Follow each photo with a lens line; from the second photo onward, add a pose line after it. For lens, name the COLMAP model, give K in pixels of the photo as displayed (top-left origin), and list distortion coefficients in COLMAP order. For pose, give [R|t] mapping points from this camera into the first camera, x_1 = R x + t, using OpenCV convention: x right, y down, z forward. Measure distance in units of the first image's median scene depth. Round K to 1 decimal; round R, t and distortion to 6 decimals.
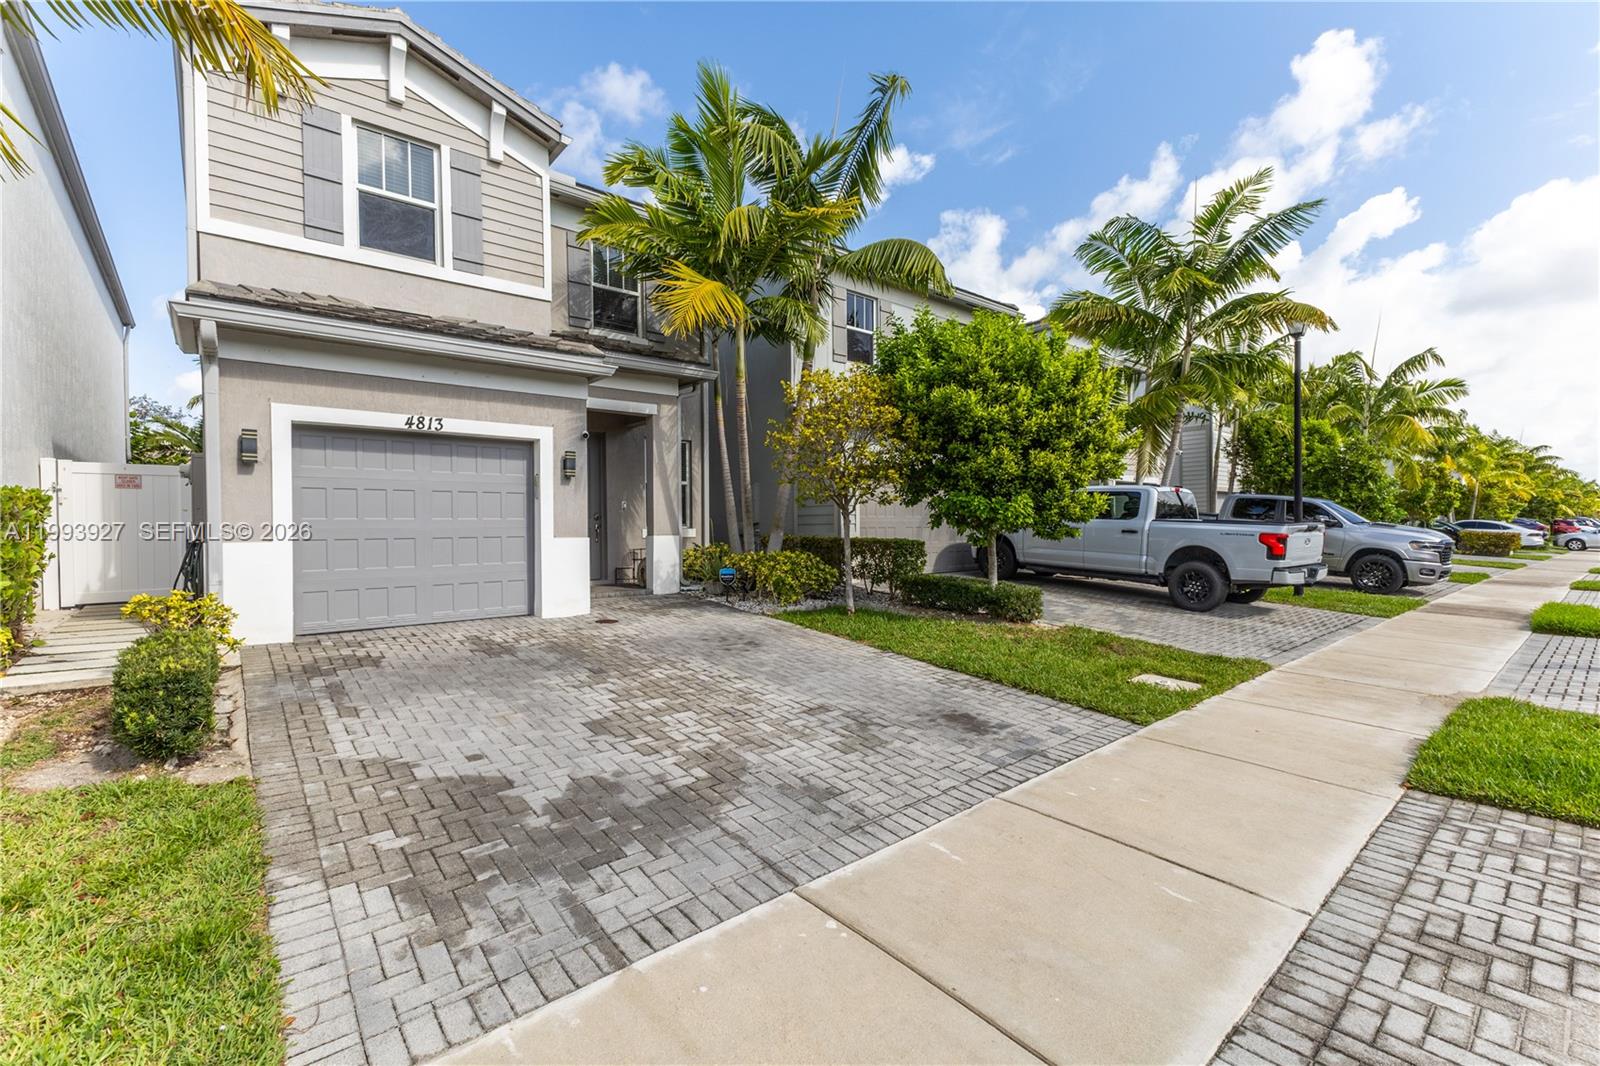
lens RADIAL K [[702.1, 0, 810.8], [0, 702.1, 532.7], [0, 0, 1]] dist [0.009835, -0.003234]
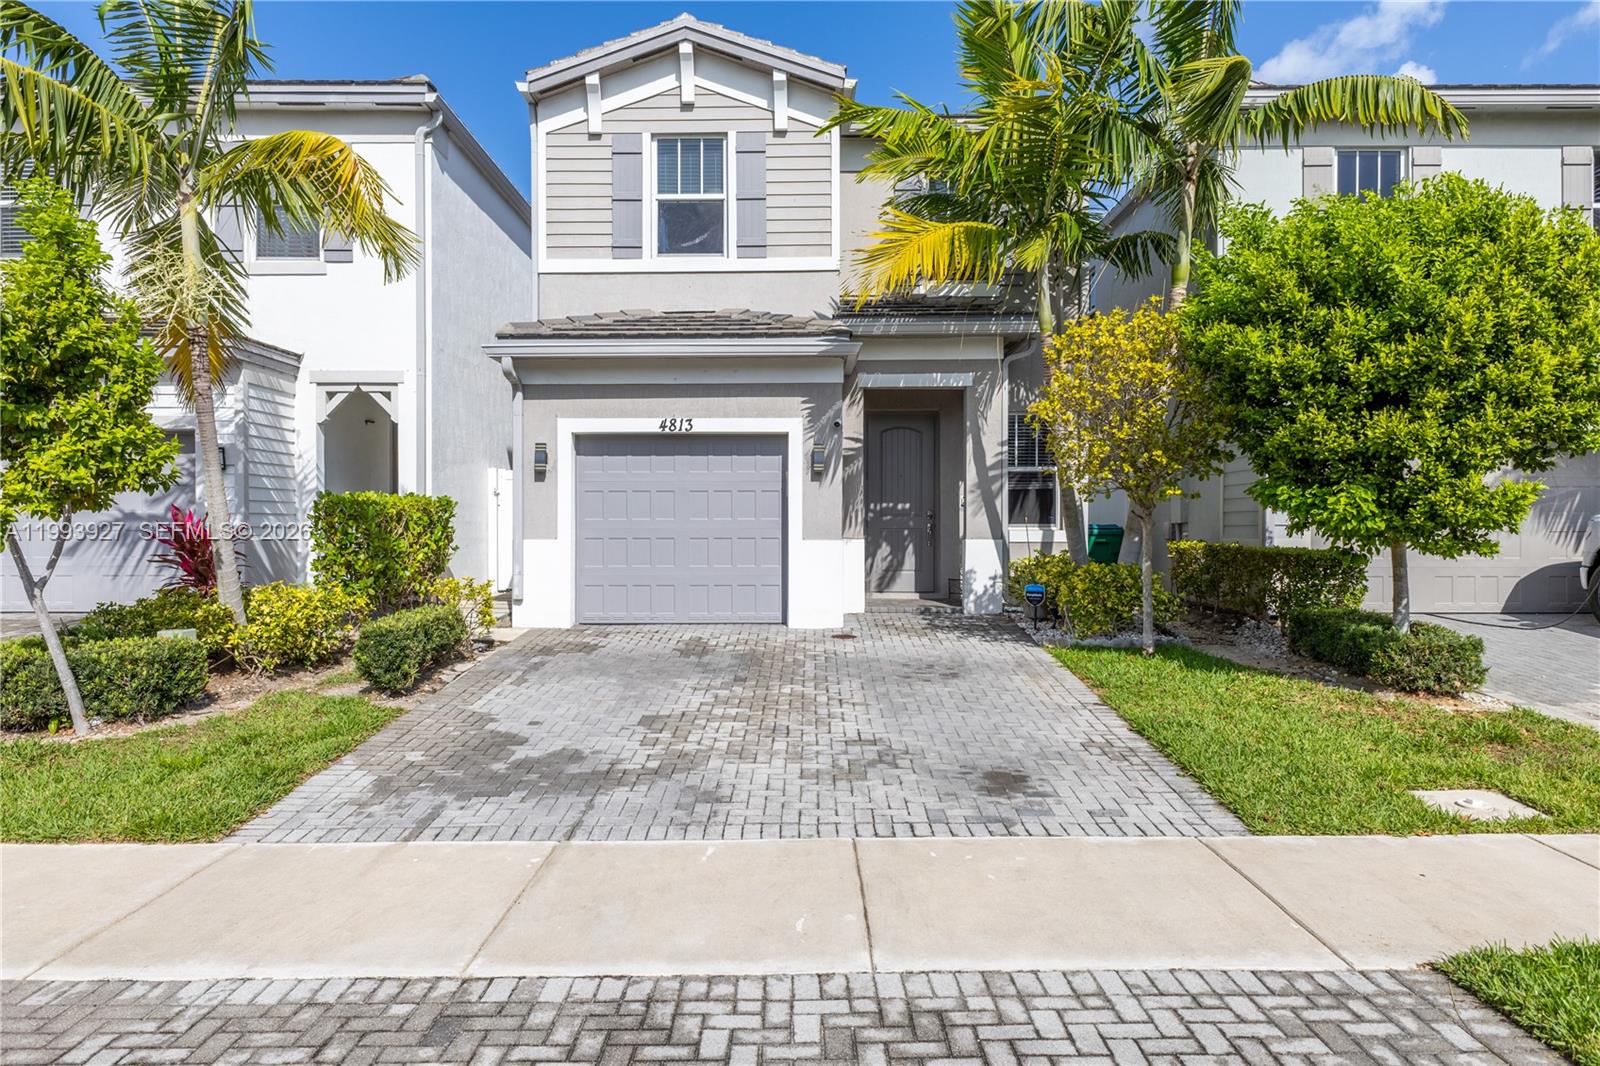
lens RADIAL K [[1074.1, 0, 808.2], [0, 1074.1, 522.8], [0, 0, 1]] dist [0.006516, -0.009410]
pose [[0.753633, 0.005174, -0.657276, 0.628083], [-0.009752, 0.999947, -0.003310, -0.011651], [0.657224, 0.008904, 0.753643, -0.041579]]
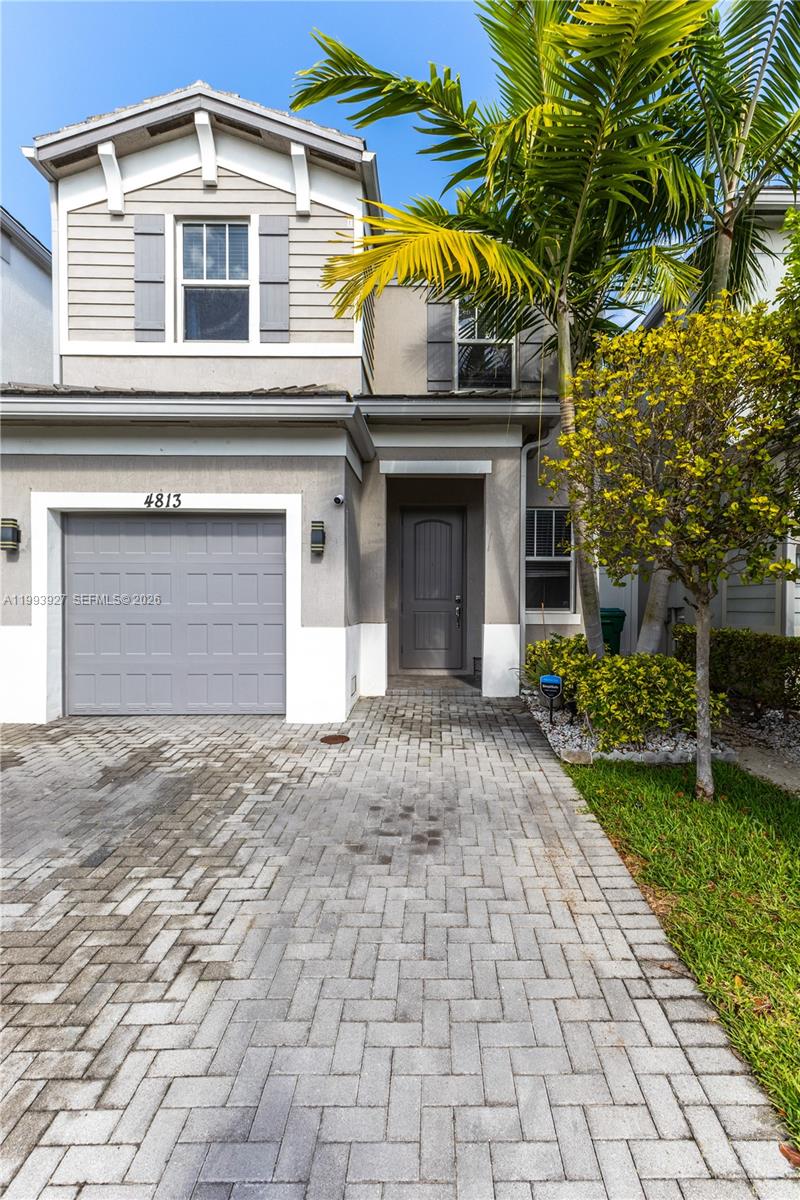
lens RADIAL K [[526.6, 0, 444.2], [0, 526.6, 617.8], [0, 0, 1]] dist [0.009835, -0.003234]
pose [[0.762255, 0.032703, -0.646450, 0.194072], [-0.017031, 0.999390, 0.030477, -0.029402], [0.647053, -0.012221, 0.762347, 0.723571]]
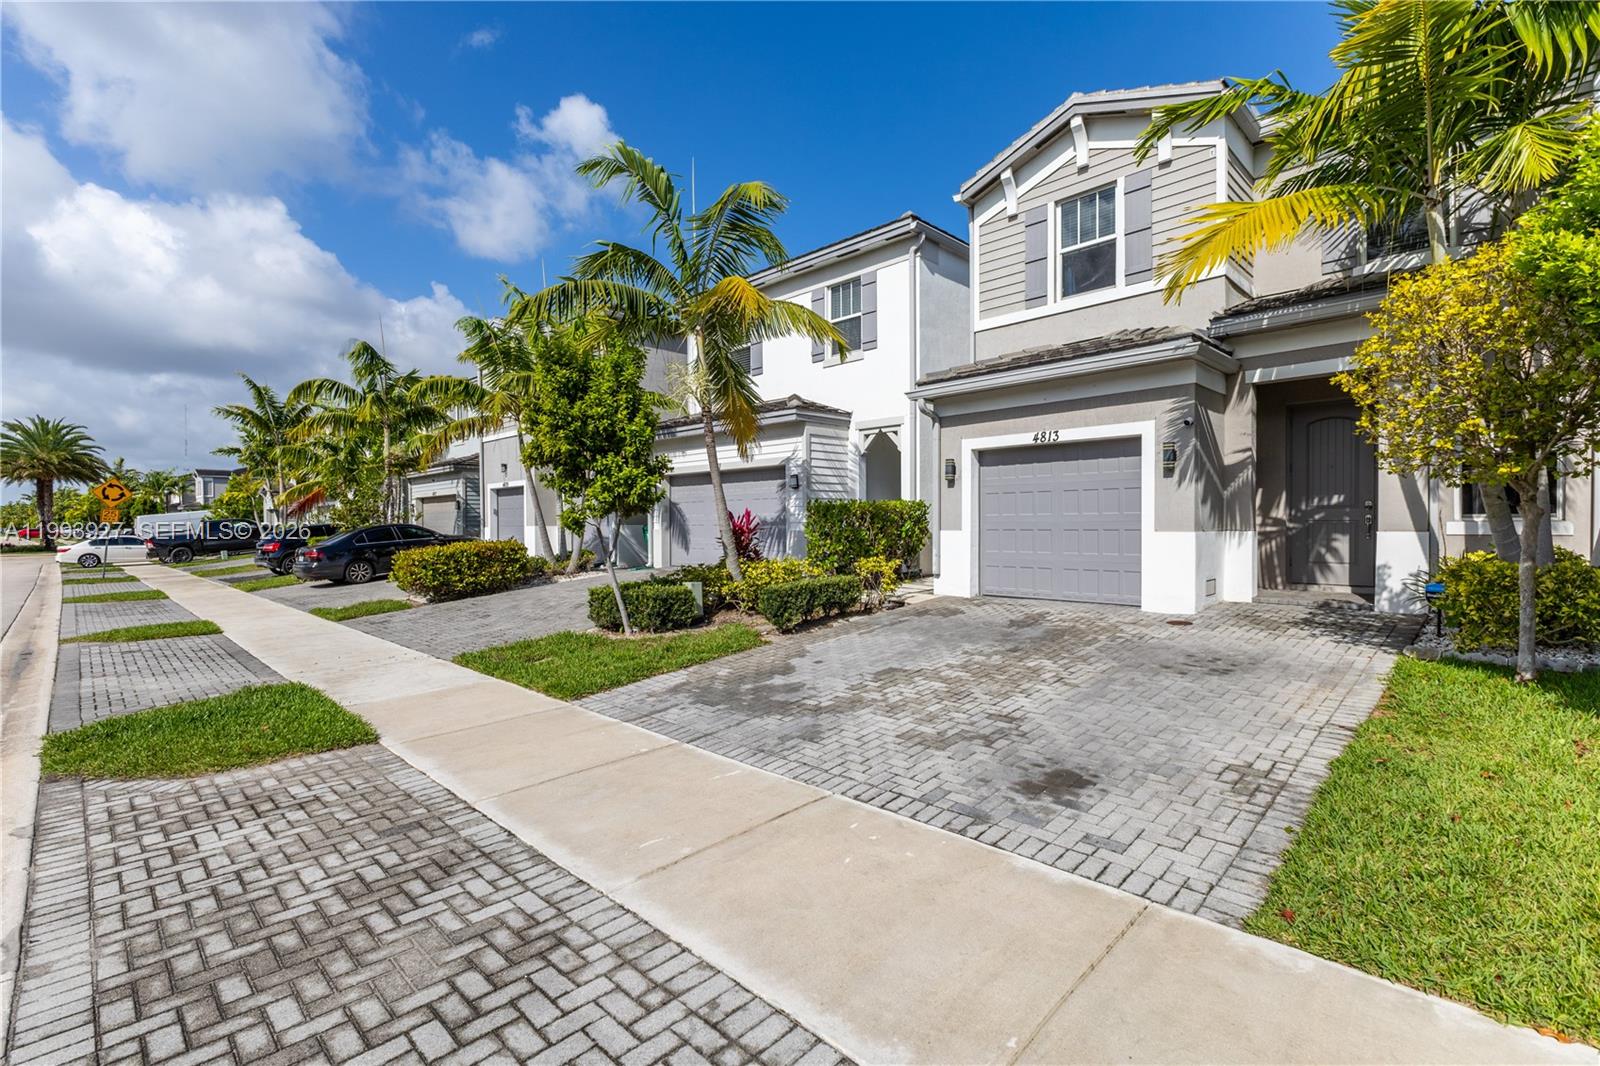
lens RADIAL K [[741.2, 0, 783.5], [0, 741.2, 522.8], [0, 0, 1]] dist [-0.000163, -0.001963]
pose [[0.043065, 0.007304, -0.999046, 0.750061], [-0.000026, 0.999973, 0.007310, -0.014416], [0.999072, -0.000289, 0.043064, 0.494800]]
